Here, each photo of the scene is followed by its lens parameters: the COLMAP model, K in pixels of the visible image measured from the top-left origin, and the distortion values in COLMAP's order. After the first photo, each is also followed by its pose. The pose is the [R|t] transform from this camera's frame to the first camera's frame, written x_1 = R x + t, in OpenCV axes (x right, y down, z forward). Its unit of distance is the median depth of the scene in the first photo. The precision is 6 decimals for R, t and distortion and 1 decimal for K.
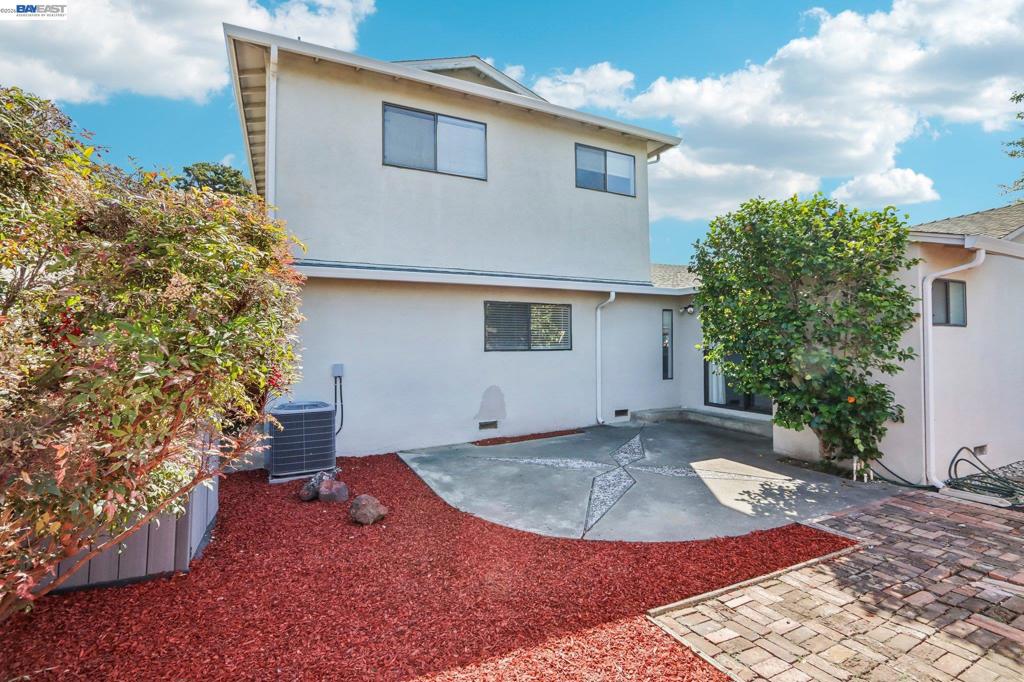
lens RADIAL K [[471.0, 0, 516.5], [0, 471.0, 334.5], [0, 0, 1]] dist [-0.017527, 0.000741]
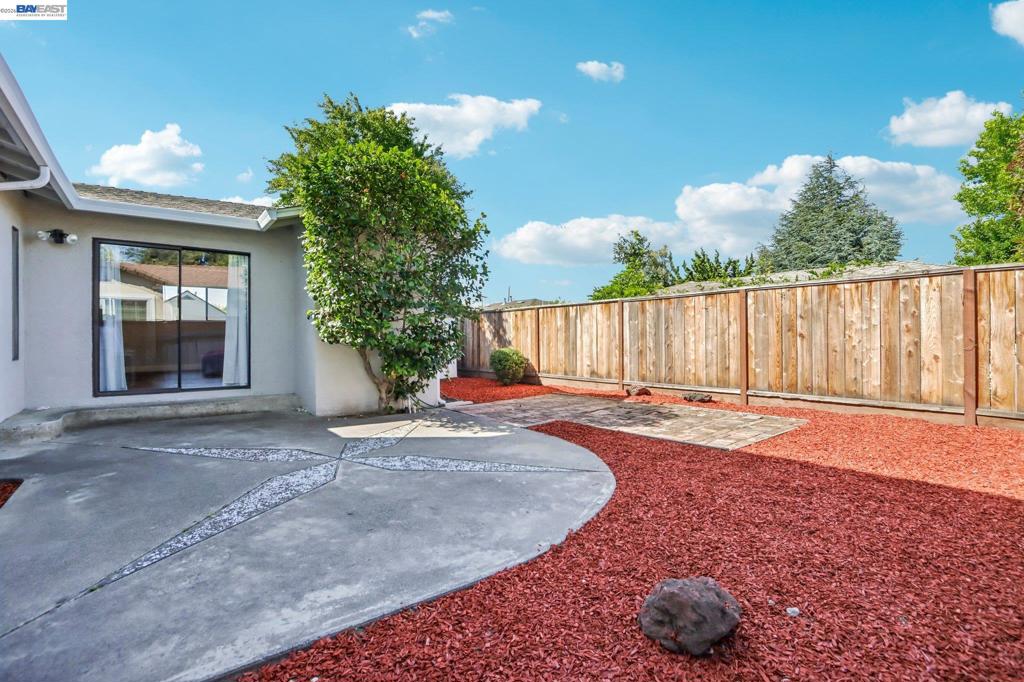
lens RADIAL K [[471.0, 0, 516.5], [0, 471.0, 334.5], [0, 0, 1]] dist [-0.017527, 0.000741]
pose [[-0.188751, 0.012286, 0.981948, -0.583279], [-0.012138, 0.999816, -0.014842, 0.128165], [-0.981950, -0.014720, -0.188568, 1.041063]]
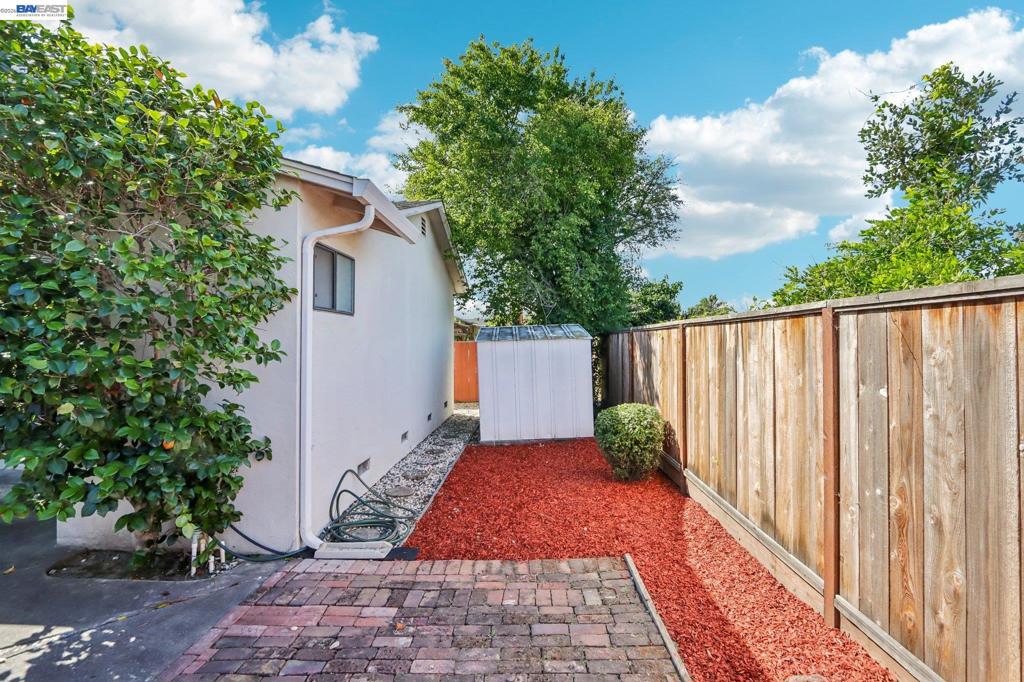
lens RADIAL K [[471.0, 0, 516.5], [0, 471.0, 334.5], [0, 0, 1]] dist [-0.017527, 0.000741]
pose [[0.462789, 0.018774, 0.886269, 0.432094], [-0.024144, 0.999672, -0.008569, 0.016564], [-0.886139, -0.017432, 0.463091, 0.423882]]
